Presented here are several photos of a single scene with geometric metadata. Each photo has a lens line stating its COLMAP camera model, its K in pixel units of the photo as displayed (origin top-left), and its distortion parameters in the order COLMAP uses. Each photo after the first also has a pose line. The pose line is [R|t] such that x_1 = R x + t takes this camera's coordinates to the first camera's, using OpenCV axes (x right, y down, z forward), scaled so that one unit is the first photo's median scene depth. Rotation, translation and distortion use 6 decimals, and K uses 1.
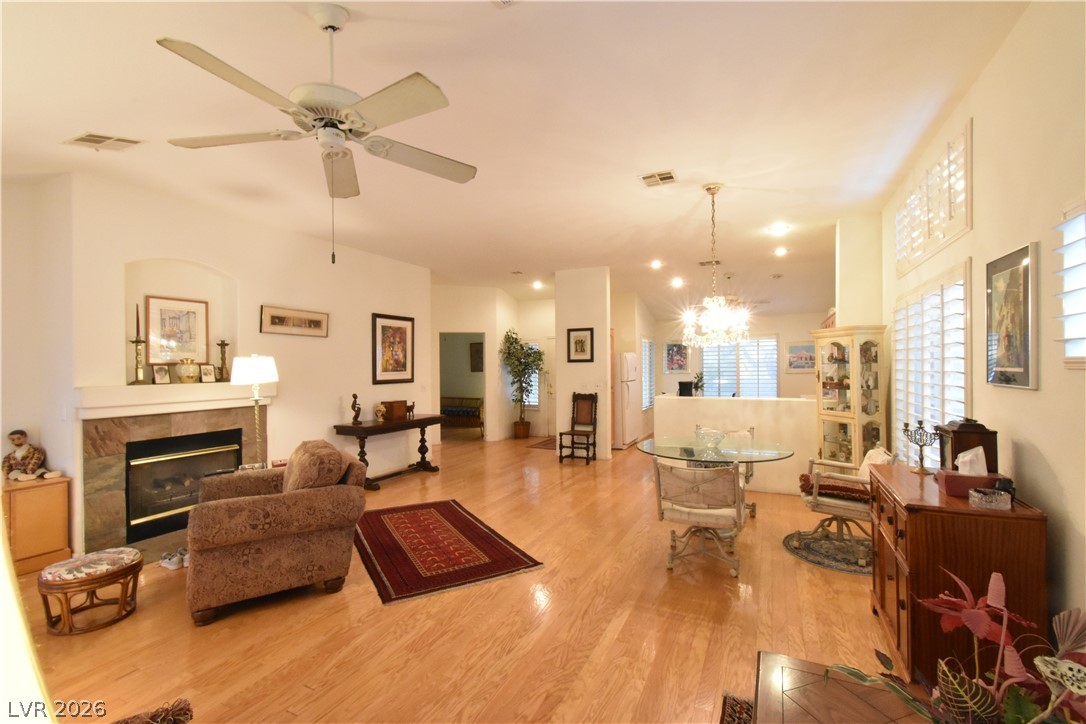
lens RADIAL K [[481.3, 0, 544.5], [0, 481.3, 365.9], [0, 0, 1]] dist [0.001451, -0.000101]
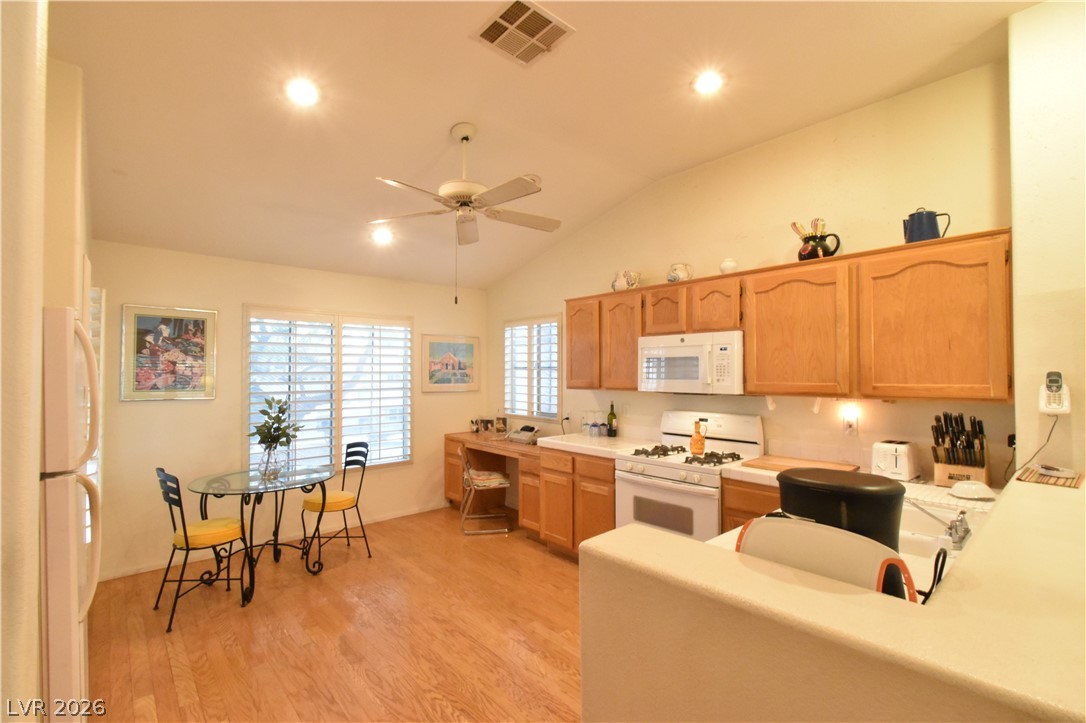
lens RADIAL K [[483.2, 0, 542.1], [0, 483.2, 366.5], [0, 0, 1]] dist [0.002955, 0.000104]
pose [[0.392415, 0.021947, 0.919526, 0.099551], [-0.001561, 0.999730, -0.023195, -0.002906], [-0.919787, 0.007667, 0.392344, 1.090562]]
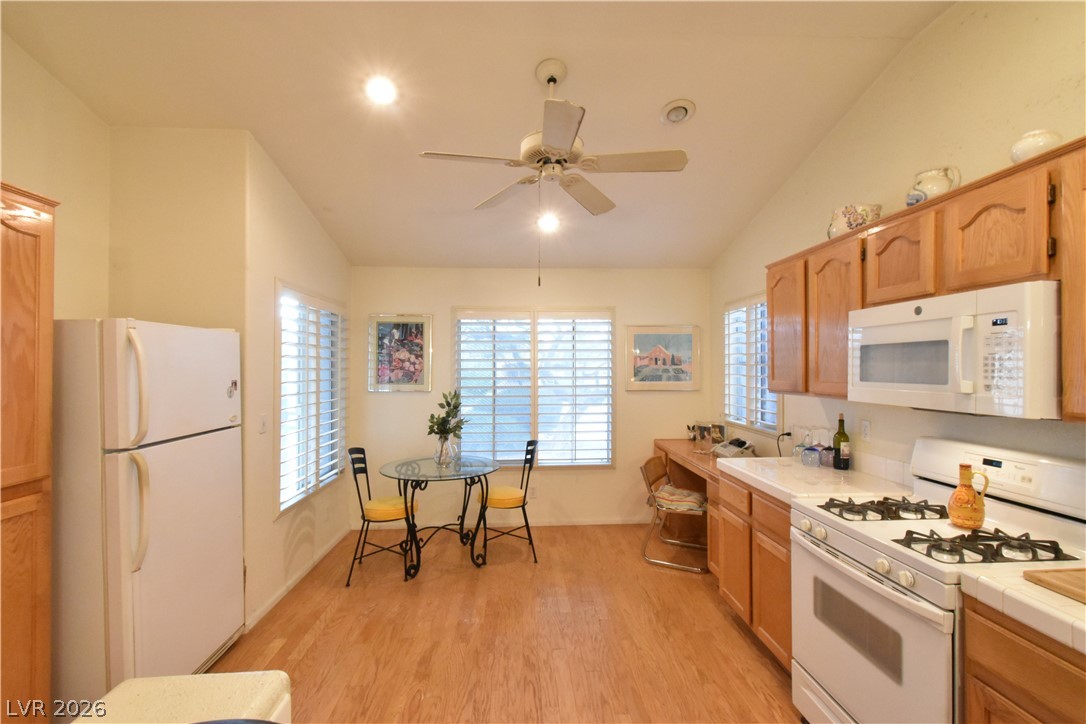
lens RADIAL K [[482.2, 0, 542.8], [0, 482.2, 365.0], [0, 0, 1]] dist [0.005160, -0.003366]
pose [[0.879556, 0.012470, 0.475633, 0.326290], [-0.007826, 0.999900, -0.011743, -0.007266], [-0.475732, 0.006607, 0.879566, 1.008886]]
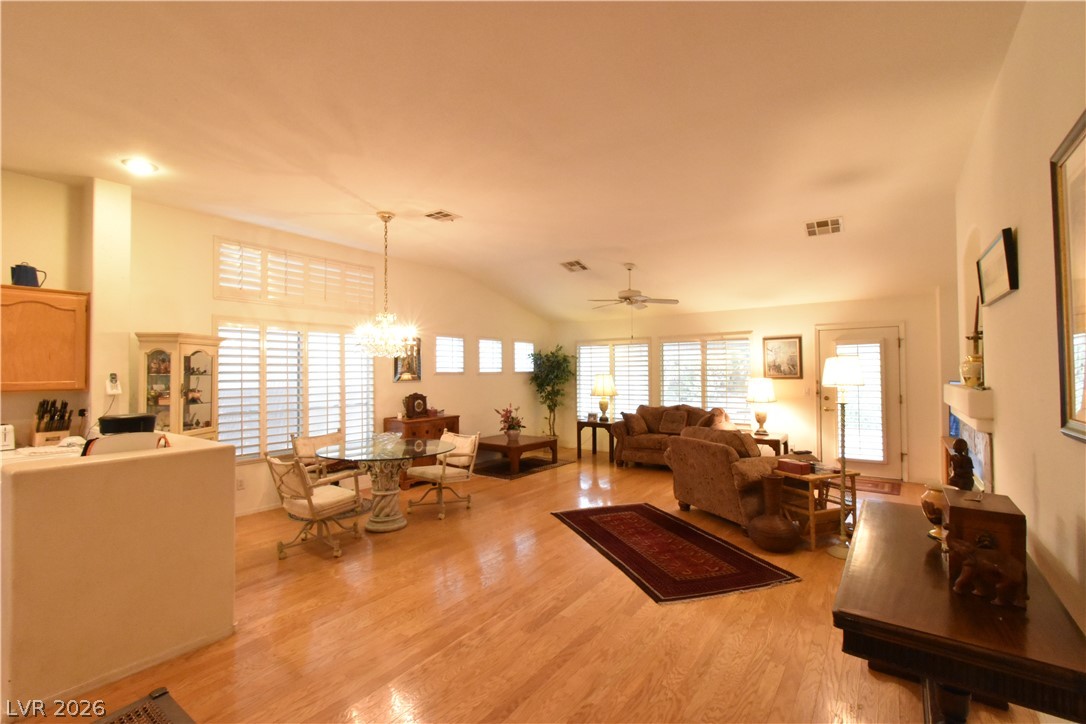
lens RADIAL K [[481.2, 0, 539.8], [0, 481.2, 364.3], [0, 0, 1]] dist [0.002179, -0.000457]
pose [[-0.981612, 0.019673, 0.189870, -0.147276], [0.016520, 0.999698, -0.018171, 0.001819], [-0.190170, -0.014700, -0.981641, 1.427301]]
